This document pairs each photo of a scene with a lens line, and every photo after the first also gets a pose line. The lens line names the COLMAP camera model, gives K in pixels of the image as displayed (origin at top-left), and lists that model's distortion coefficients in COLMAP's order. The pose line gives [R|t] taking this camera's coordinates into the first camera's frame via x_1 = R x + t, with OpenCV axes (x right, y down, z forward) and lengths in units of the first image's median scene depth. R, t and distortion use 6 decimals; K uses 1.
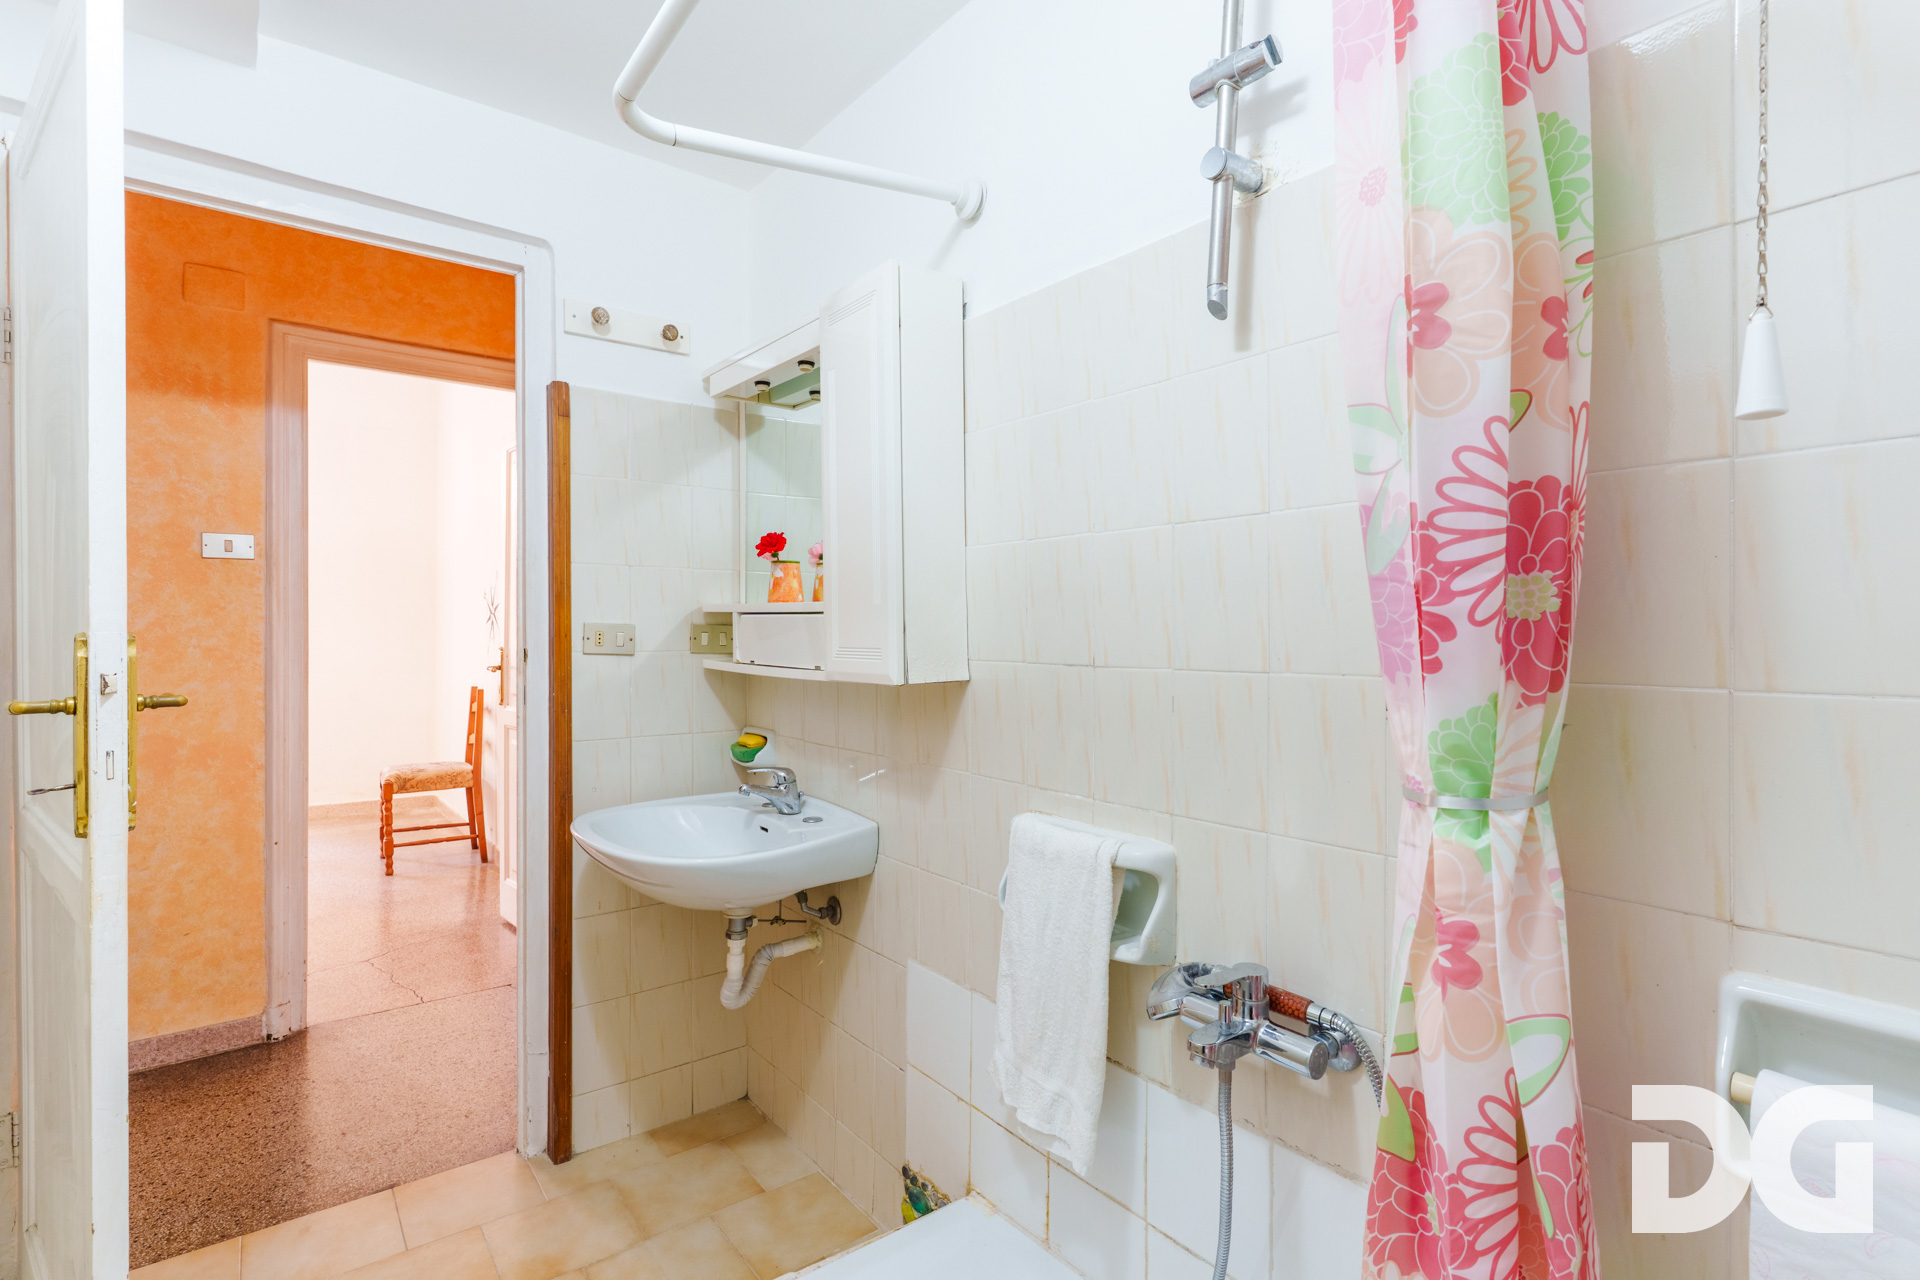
lens RADIAL K [[924.0, 0, 967.5], [0, 924.0, 623.4], [0, 0, 1]] dist [0.001398, 0.000358]
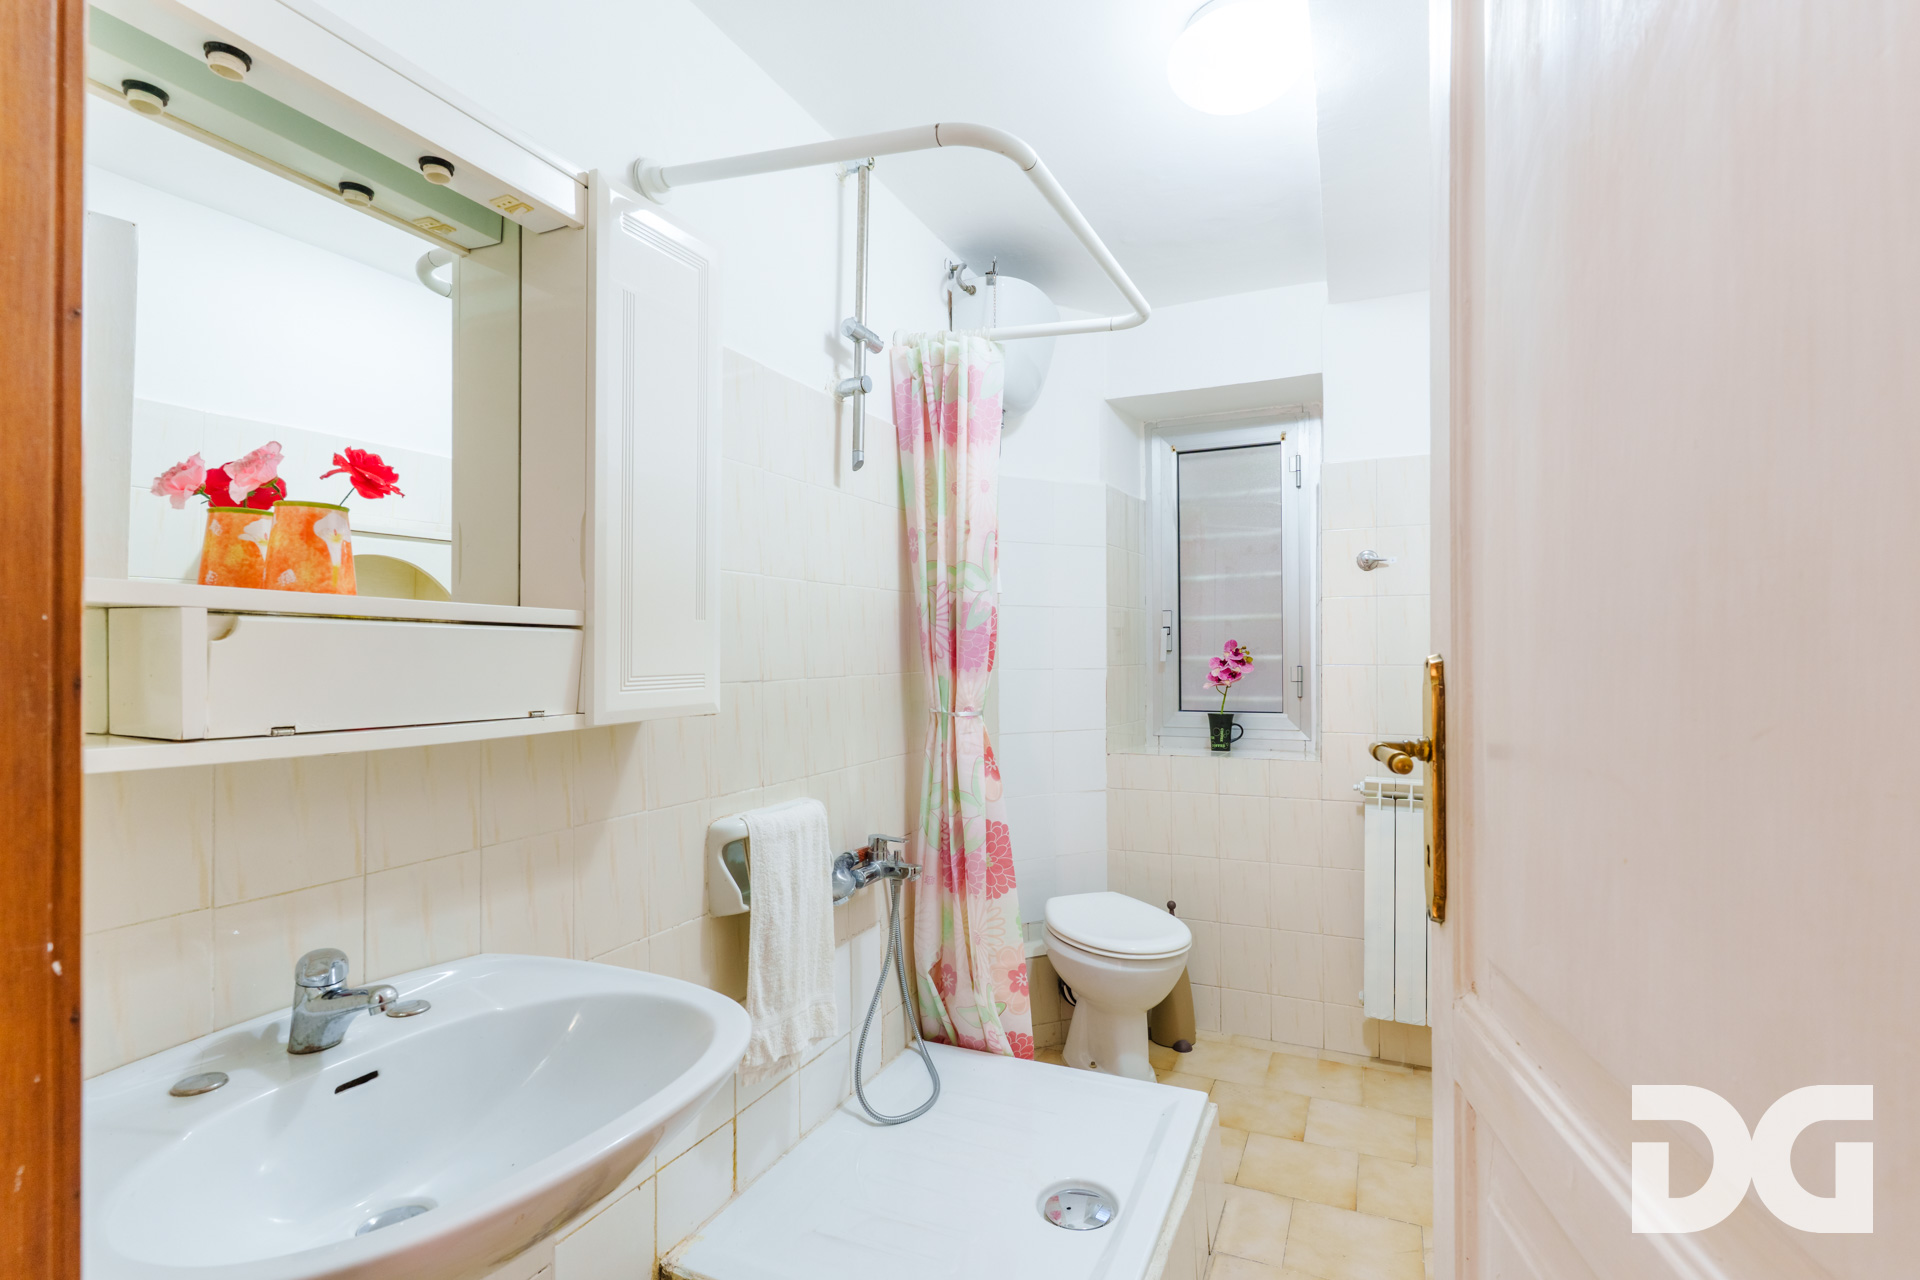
lens RADIAL K [[924.0, 0, 967.5], [0, 924.0, 623.4], [0, 0, 1]] dist [0.001398, 0.000358]
pose [[-0.467703, 0.018274, 0.883697, -1.112115], [-0.012424, 0.999552, -0.027245, -0.000995], [-0.883798, -0.023722, -0.467266, 1.347984]]
